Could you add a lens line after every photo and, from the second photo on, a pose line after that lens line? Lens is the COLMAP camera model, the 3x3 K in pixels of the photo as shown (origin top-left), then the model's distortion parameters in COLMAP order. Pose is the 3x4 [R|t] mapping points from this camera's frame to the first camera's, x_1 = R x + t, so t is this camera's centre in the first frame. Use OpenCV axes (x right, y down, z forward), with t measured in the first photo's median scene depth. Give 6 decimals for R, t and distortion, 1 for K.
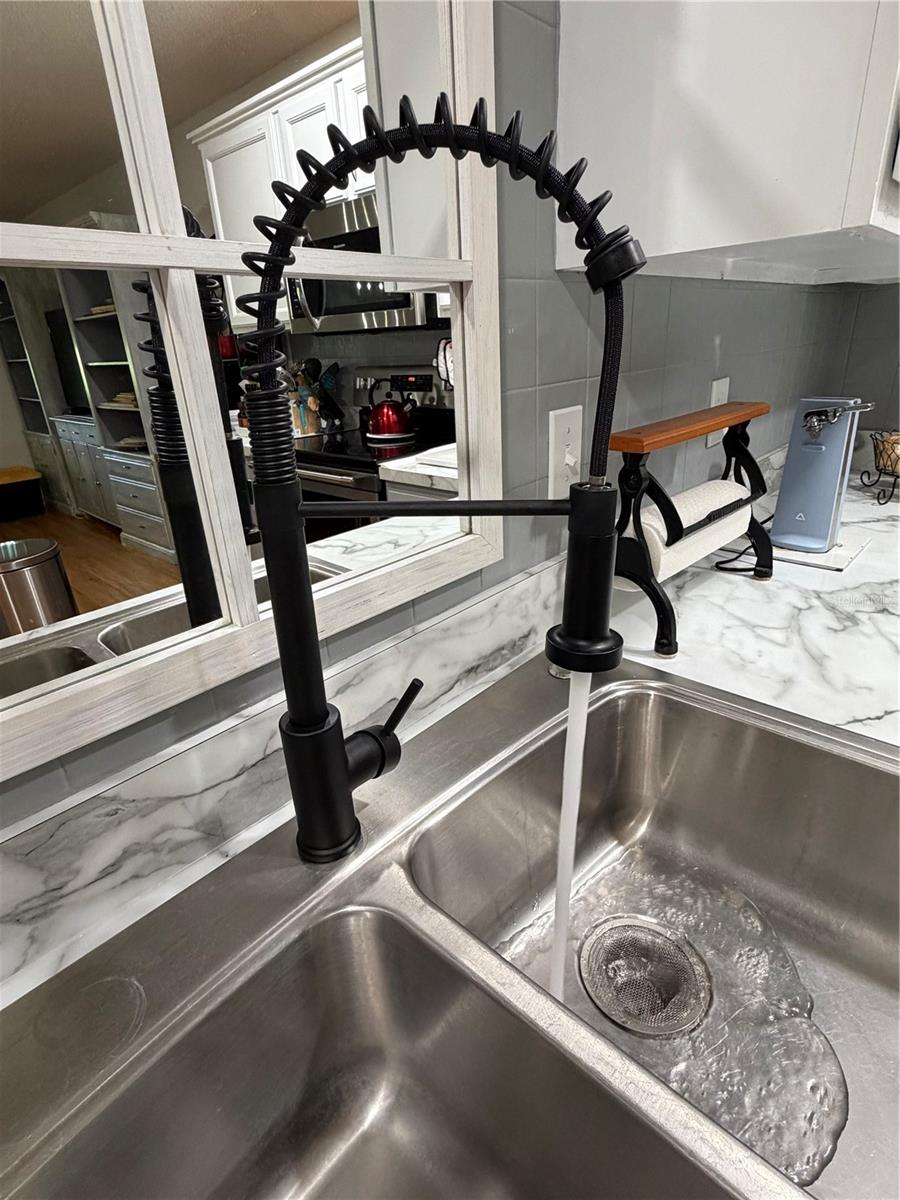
lens RADIAL K [[604.9, 0, 450.0], [0, 604.9, 600.0], [0, 0, 1]] dist [-0.001034, 0.000132]
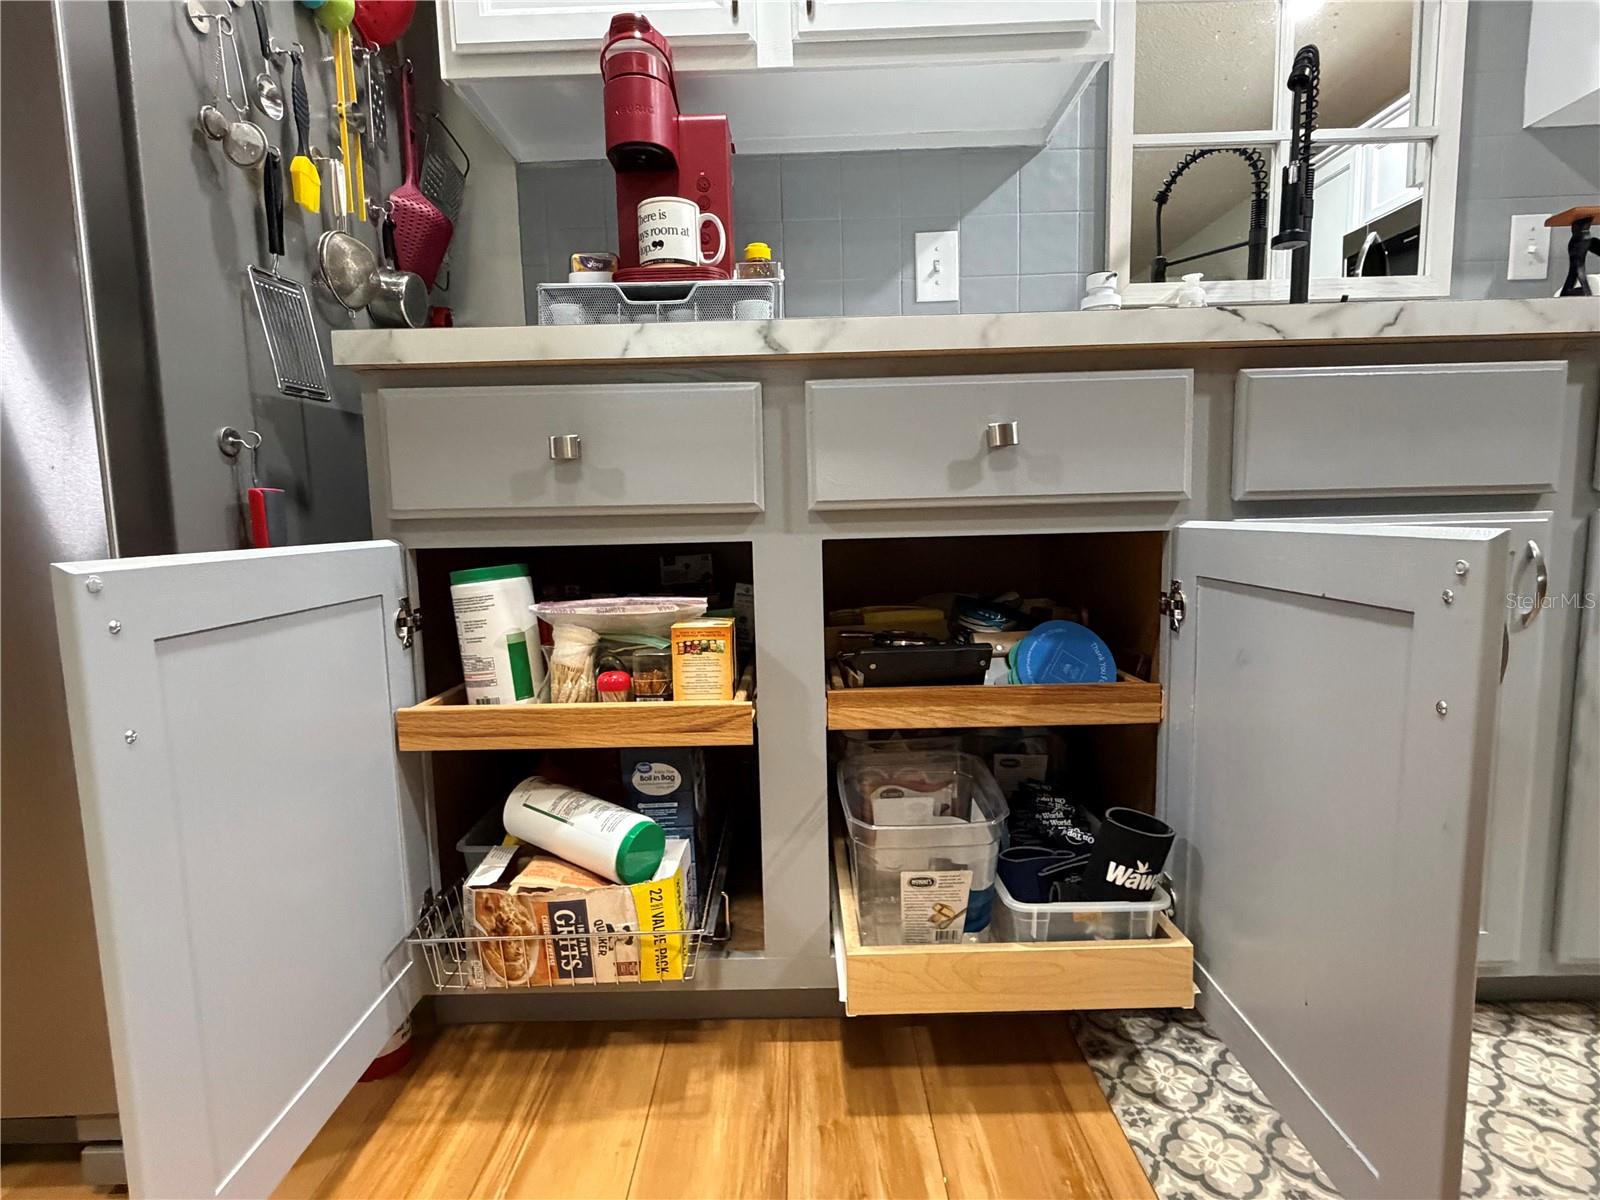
lens RADIAL K [[804.0, 0, 791.9], [0, 804.0, 601.9], [0, 0, 1]] dist [-0.001211, 0.000618]
pose [[0.668244, 0.114474, -0.735082, 0.590650], [-0.298198, 0.946455, -0.123693, 1.508053], [0.681563, 0.301857, 0.666599, -1.393574]]
